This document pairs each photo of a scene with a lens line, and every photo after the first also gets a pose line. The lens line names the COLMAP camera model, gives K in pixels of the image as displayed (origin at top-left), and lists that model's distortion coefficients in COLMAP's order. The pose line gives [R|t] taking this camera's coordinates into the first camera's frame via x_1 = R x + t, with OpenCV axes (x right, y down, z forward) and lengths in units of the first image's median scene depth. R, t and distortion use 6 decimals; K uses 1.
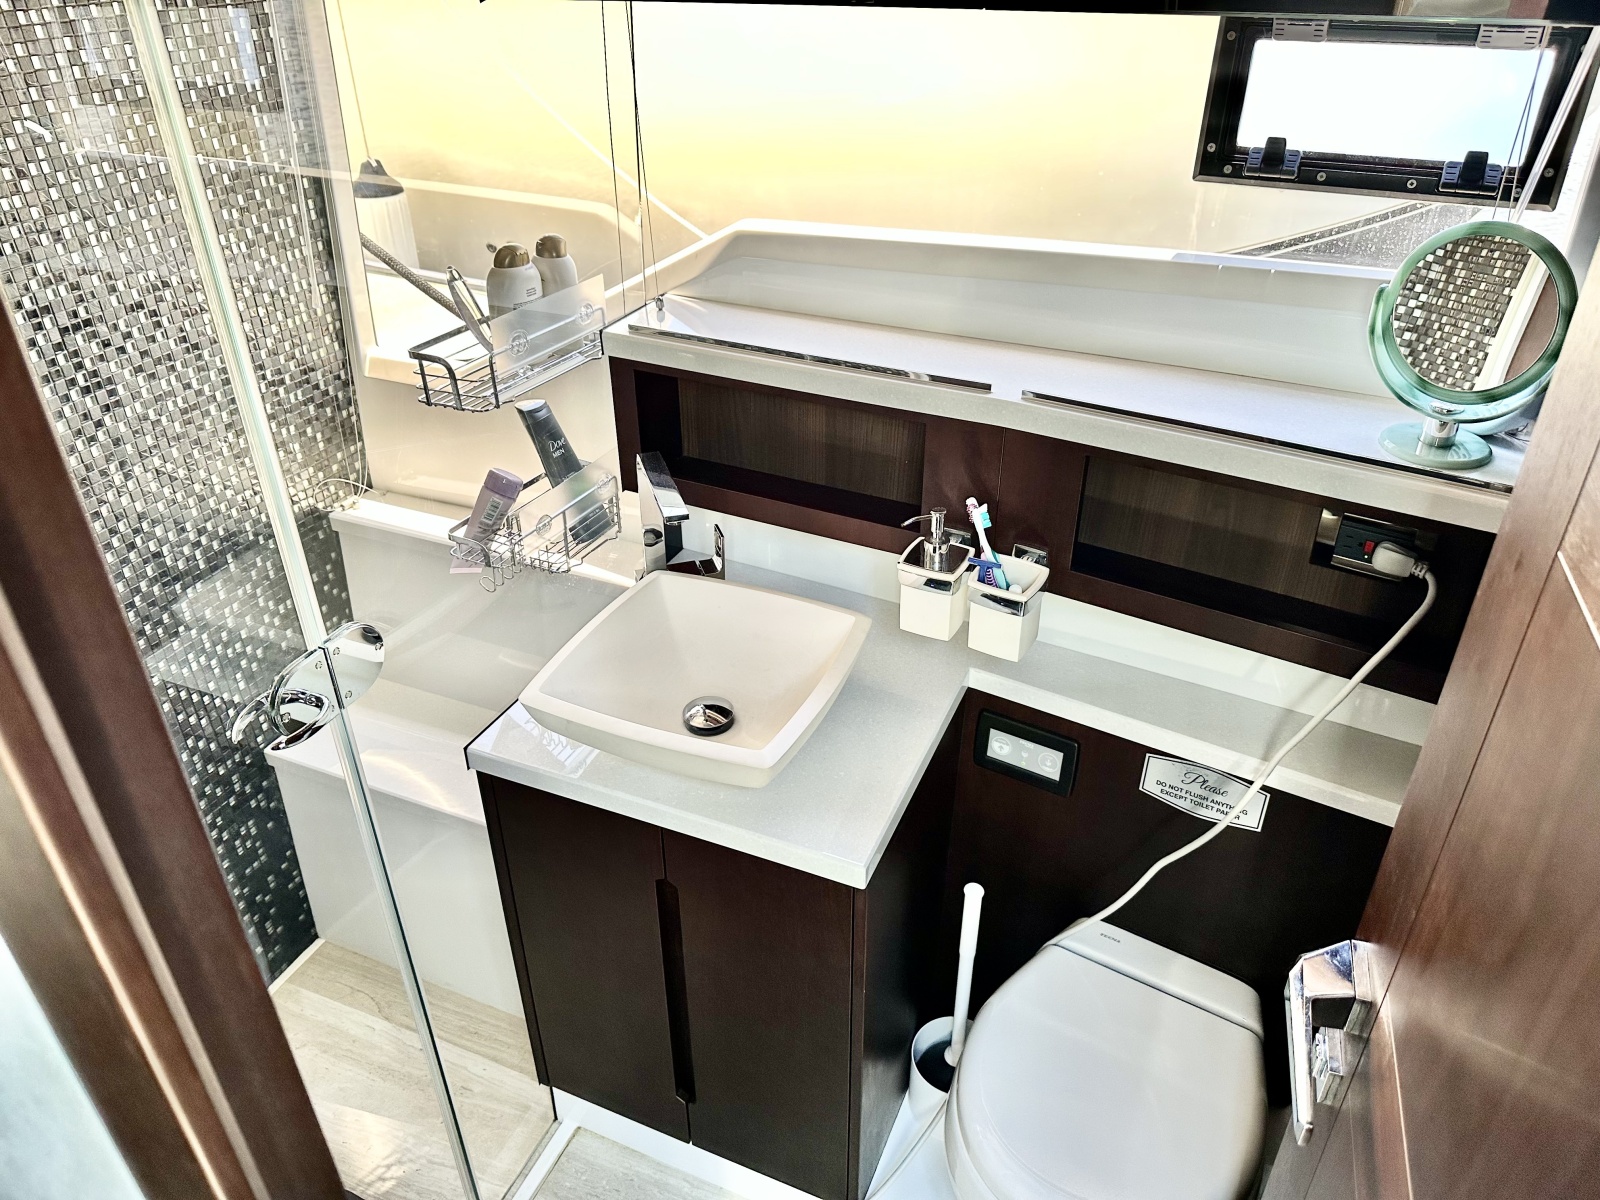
lens RADIAL K [[1148.2, 0, 799.3], [0, 1148.2, 598.0], [0, 0, 1]] dist [0.020157, -0.013016]
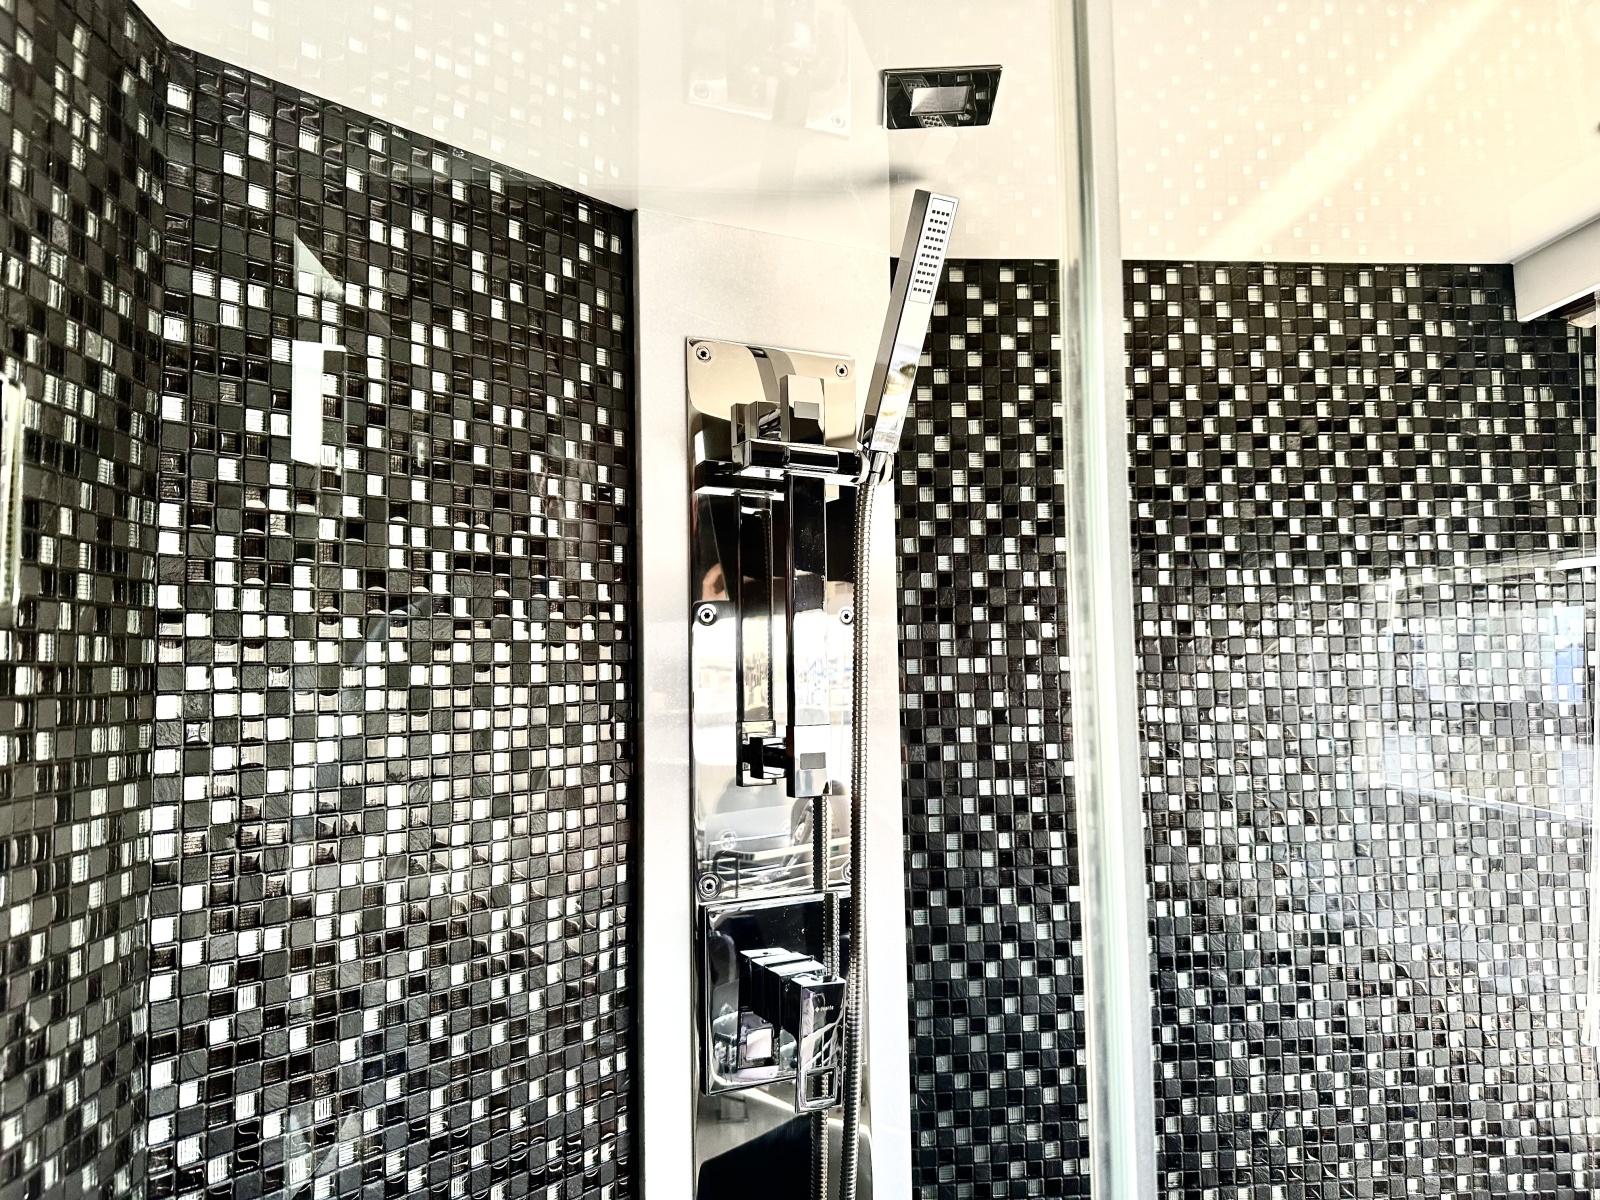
lens RADIAL K [[1148.2, 0, 800.3], [0, 1148.2, 590.3], [0, 0, 1]] dist [0.020157, -0.013016]
pose [[0.478416, -0.056068, -0.876341, -0.095482], [-0.454524, 0.838064, -0.301755, -0.096027], [0.751349, 0.542683, 0.375459, 0.396233]]
